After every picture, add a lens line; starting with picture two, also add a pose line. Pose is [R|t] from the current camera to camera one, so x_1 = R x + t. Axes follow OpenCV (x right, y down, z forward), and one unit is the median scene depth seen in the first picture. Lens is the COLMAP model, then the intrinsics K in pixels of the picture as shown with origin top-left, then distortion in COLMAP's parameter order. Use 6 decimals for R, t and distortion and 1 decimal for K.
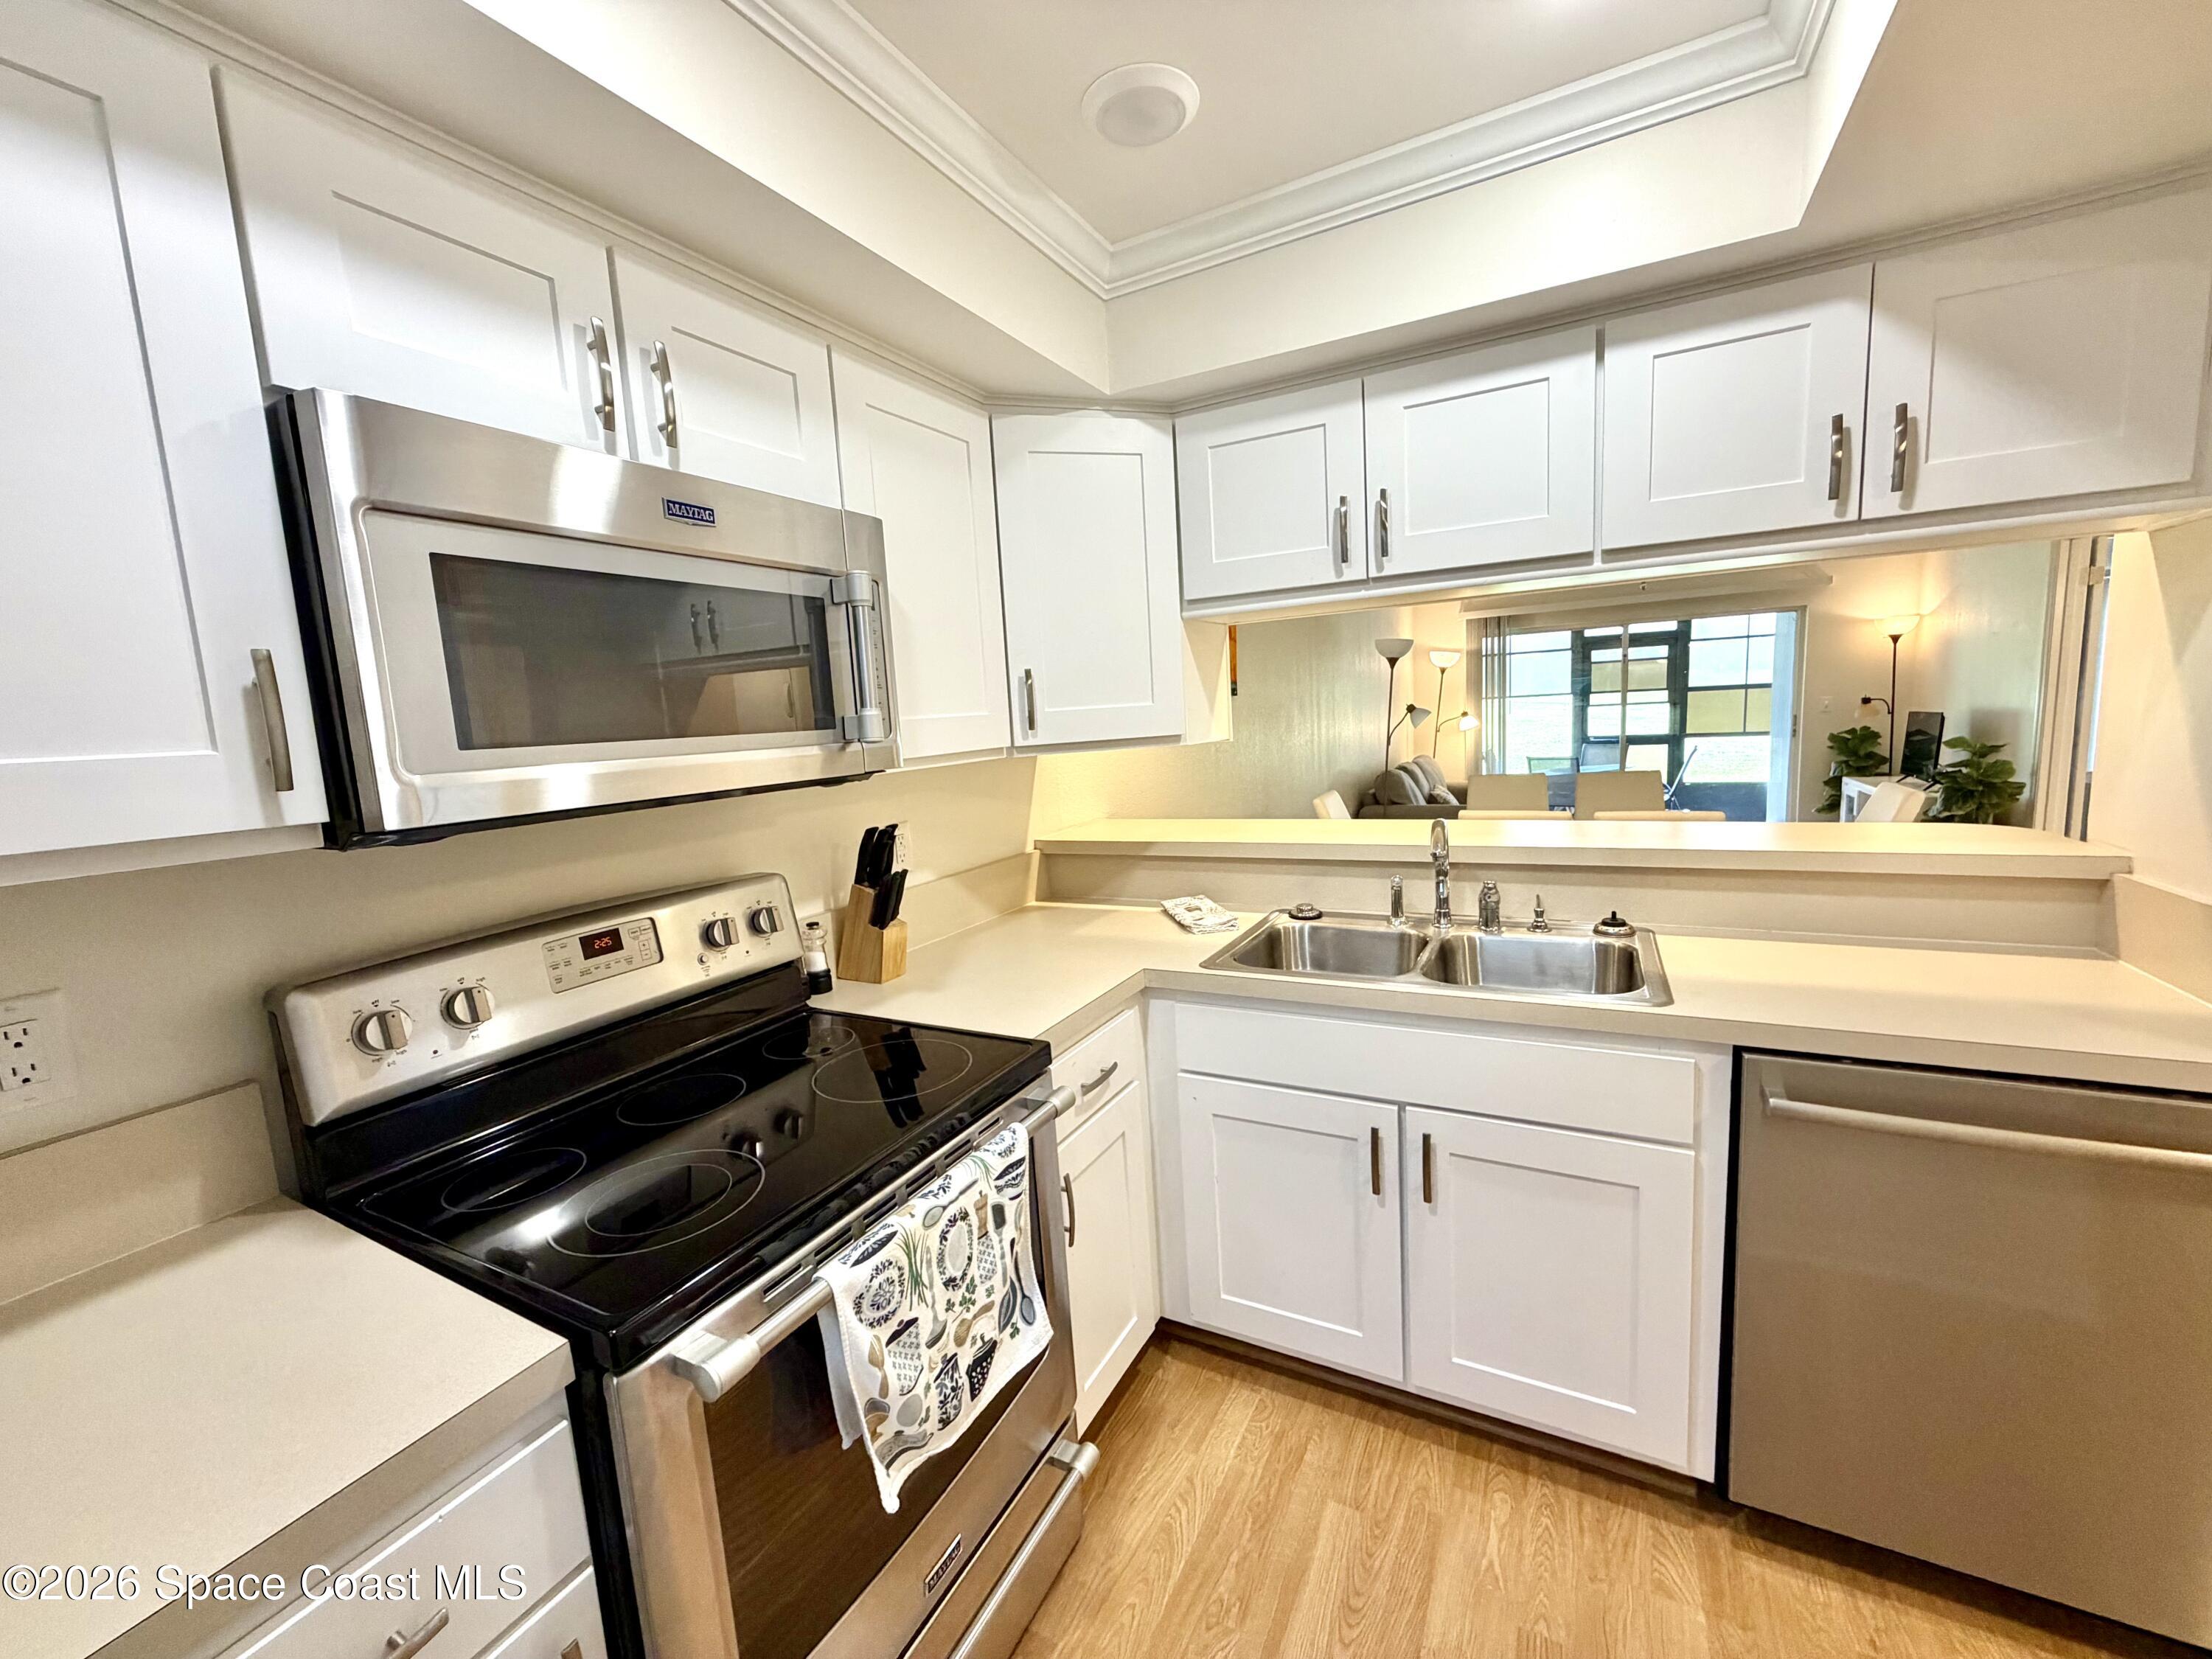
lens RADIAL K [[880.7, 0, 1101.6], [0, 880.7, 830.2], [0, 0, 1]] dist [-0.000757, -0.000227]
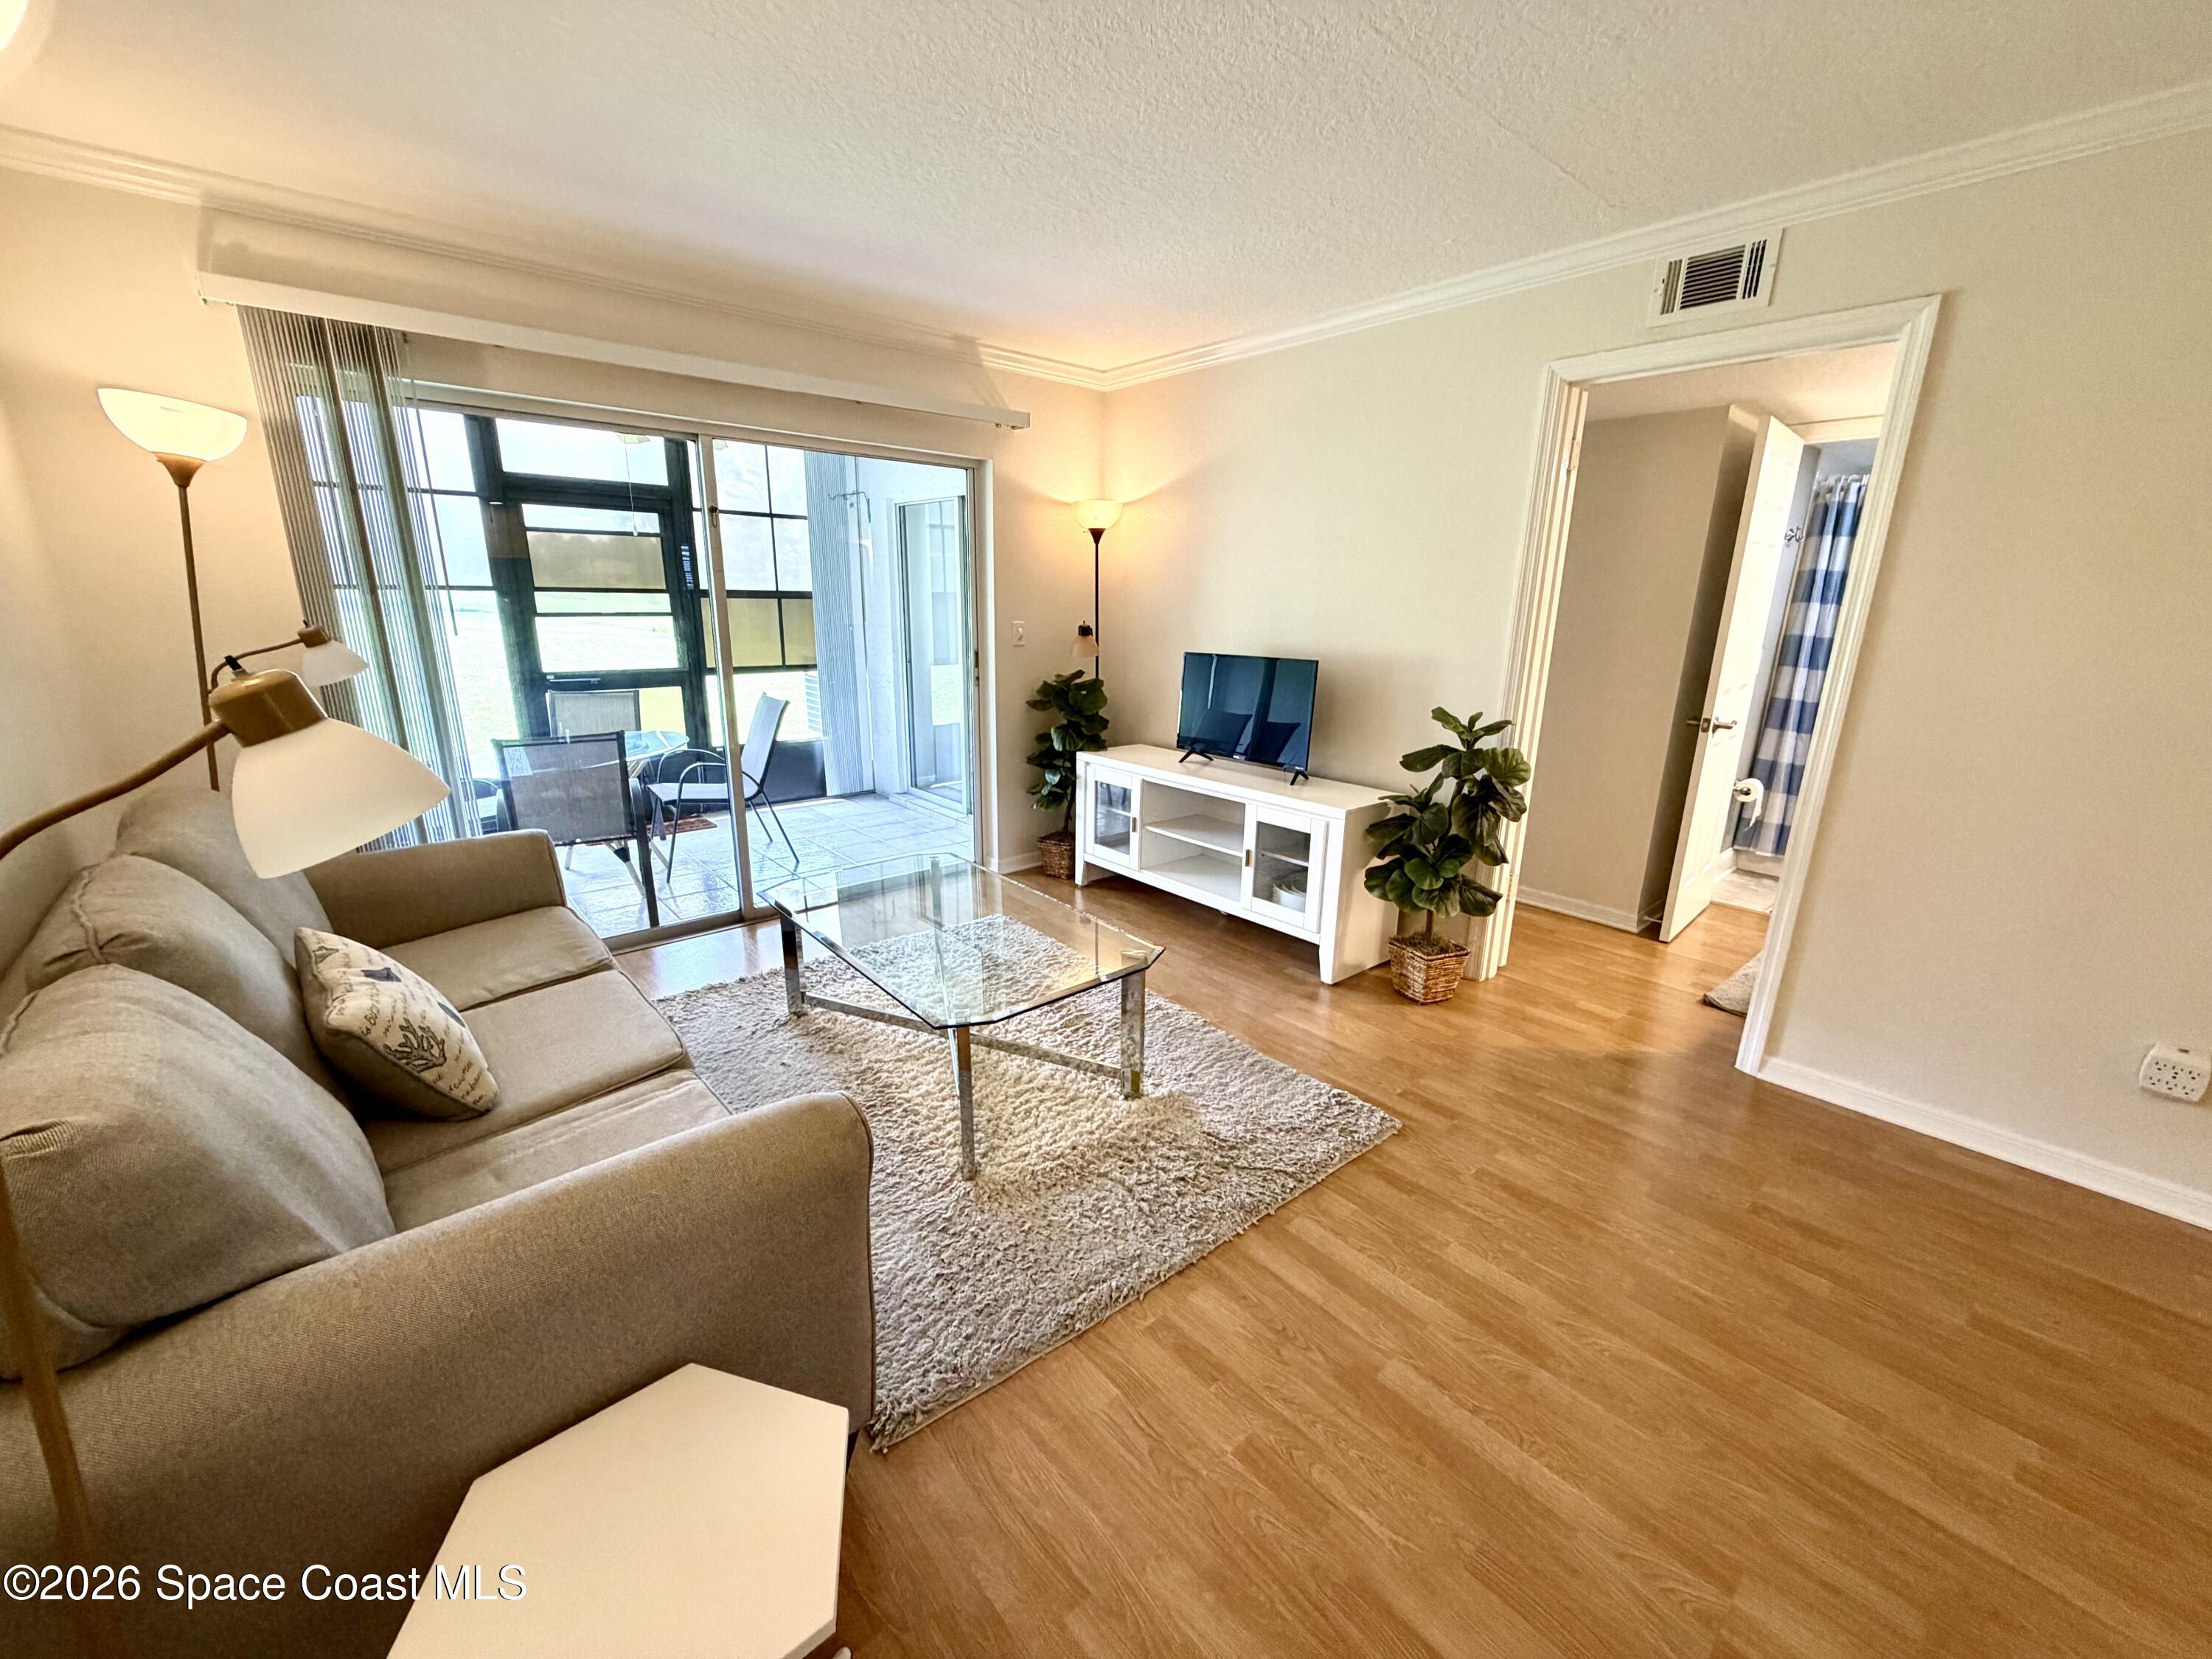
lens RADIAL K [[880.7, 0, 1100.5], [0, 880.7, 831.6], [0, 0, 1]] dist [-0.000757, -0.000227]
pose [[0.351132, -0.186418, 0.917581, 0.262304], [0.088370, 0.982204, 0.165731, -0.111195], [-0.932146, 0.022893, 0.361357, 0.777761]]
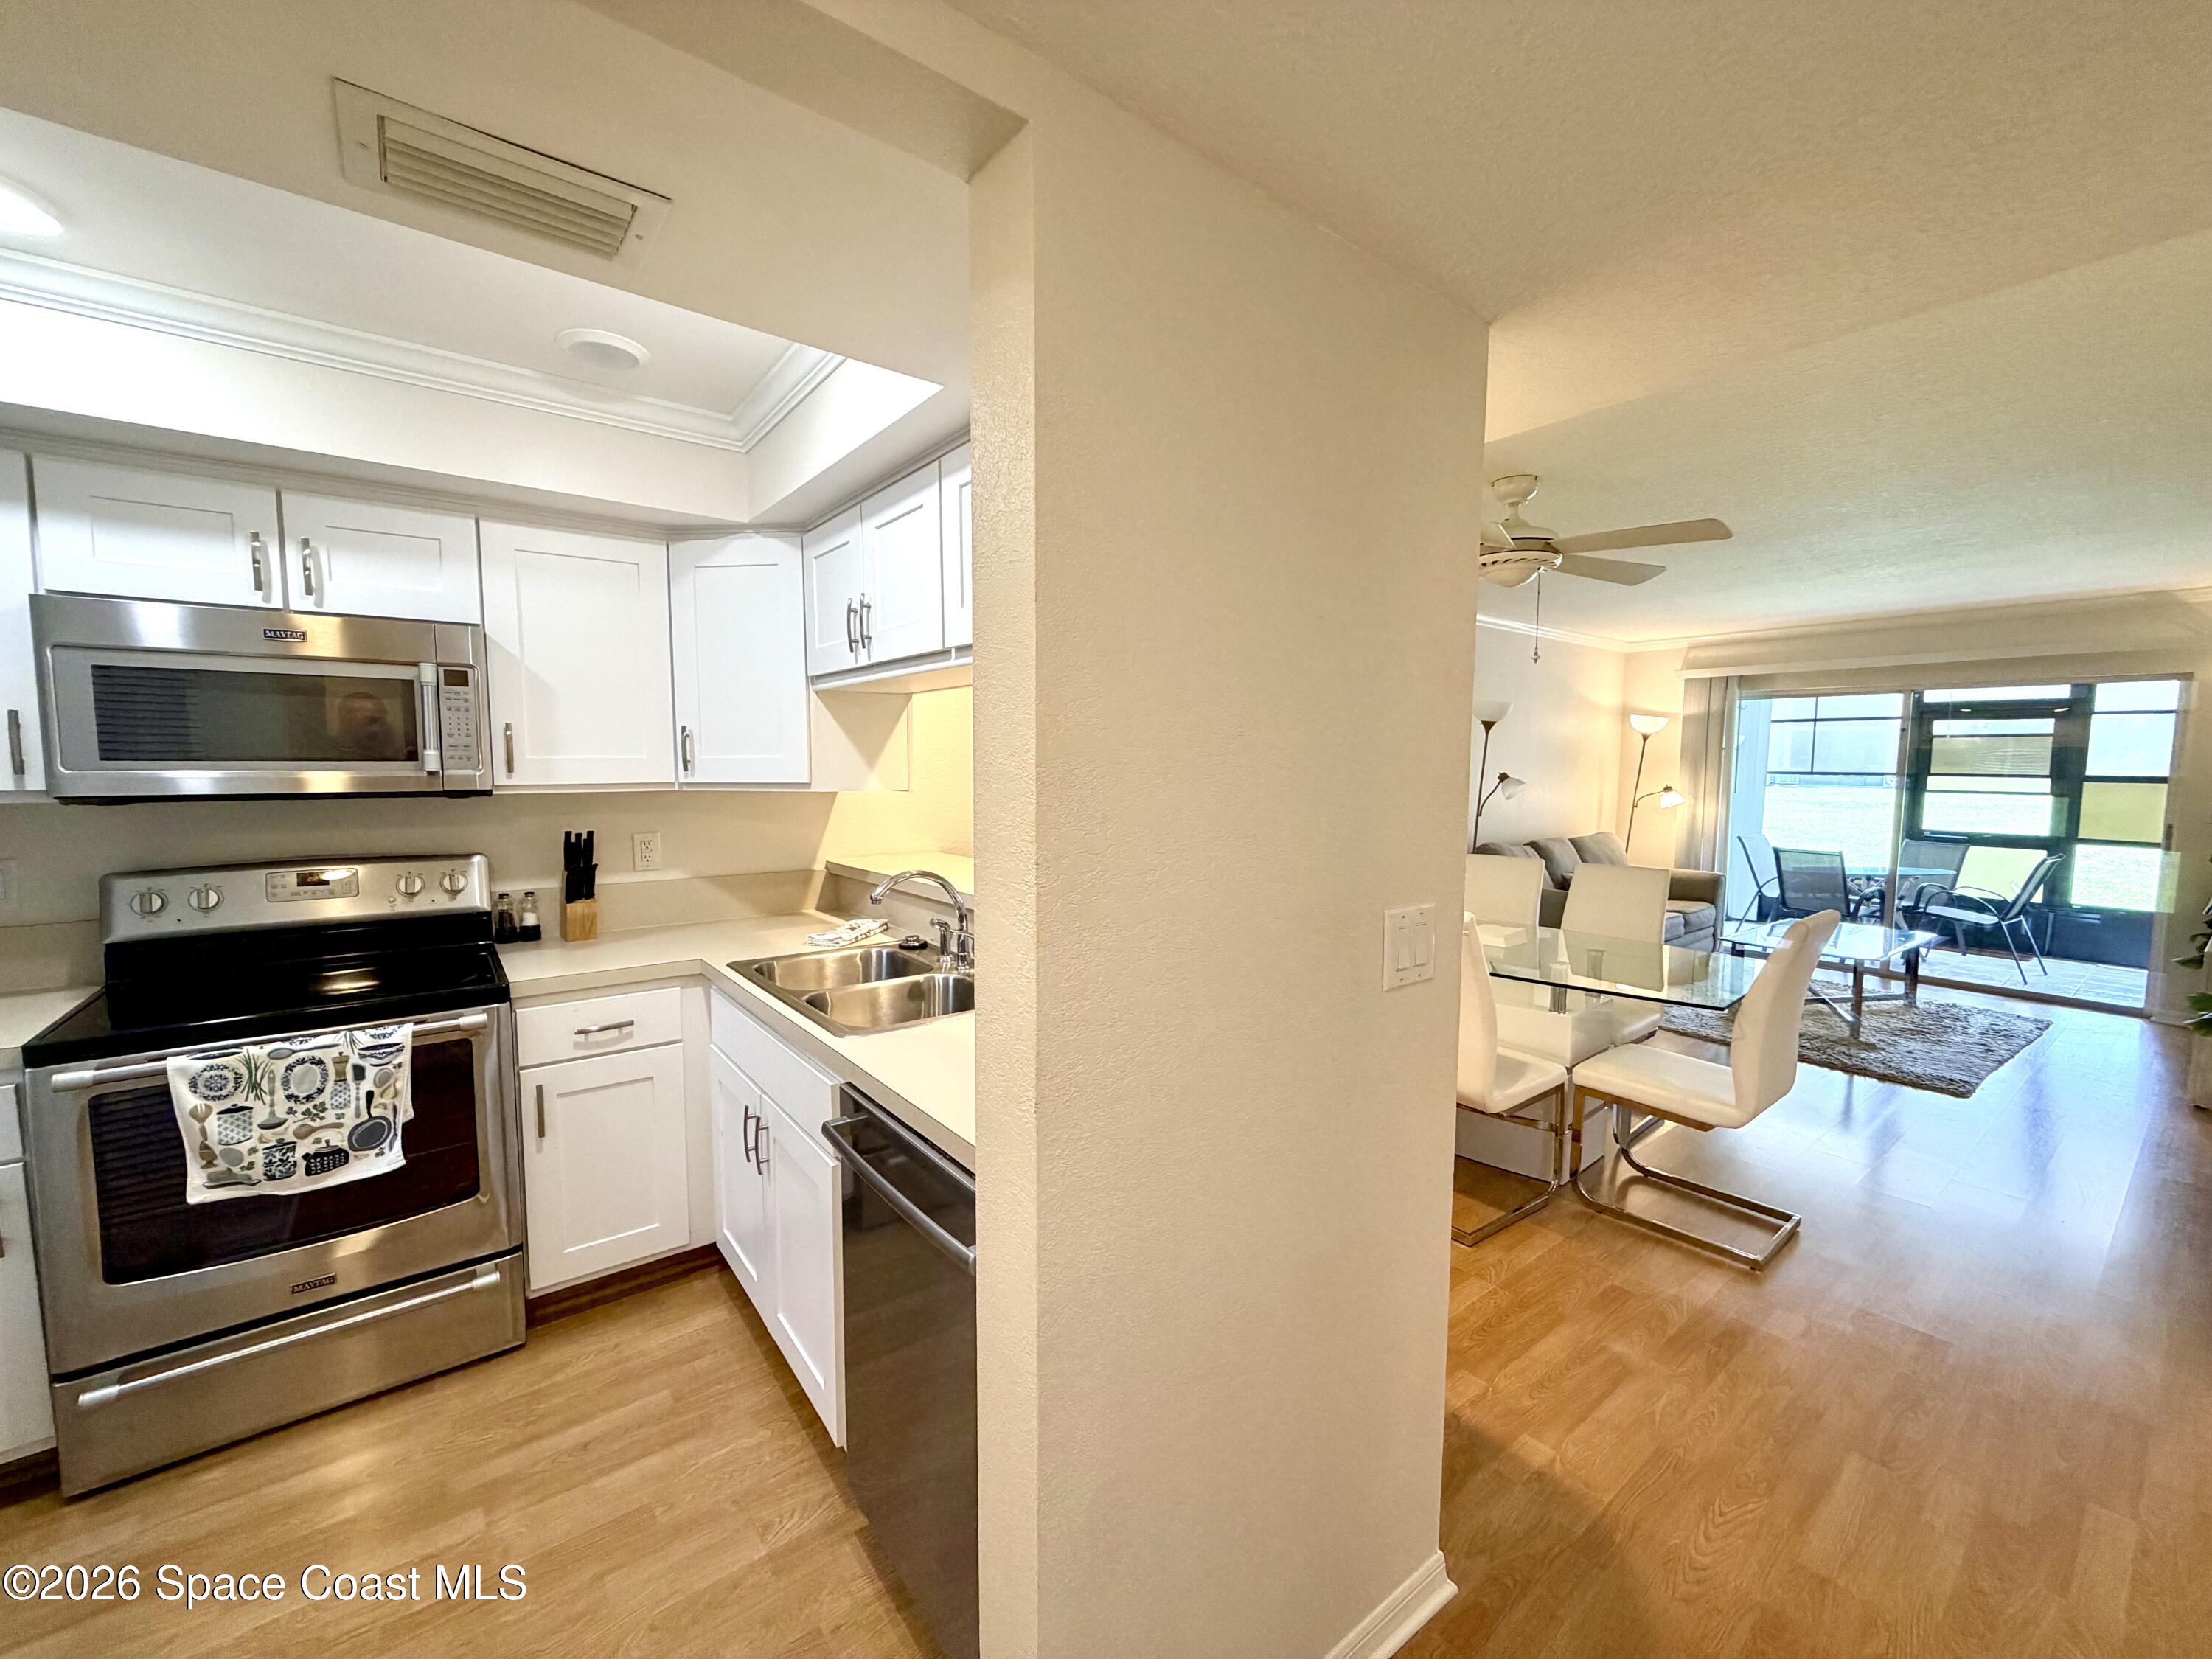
lens RADIAL K [[880.7, 0, 1103.8], [0, 880.7, 830.1], [0, 0, 1]] dist [-0.000757, -0.000227]
pose [[0.913535, 0.092750, -0.396044, 0.311196], [-0.109085, 0.993853, -0.018868, -0.020694], [0.391860, 0.060439, 0.918037, 0.008061]]
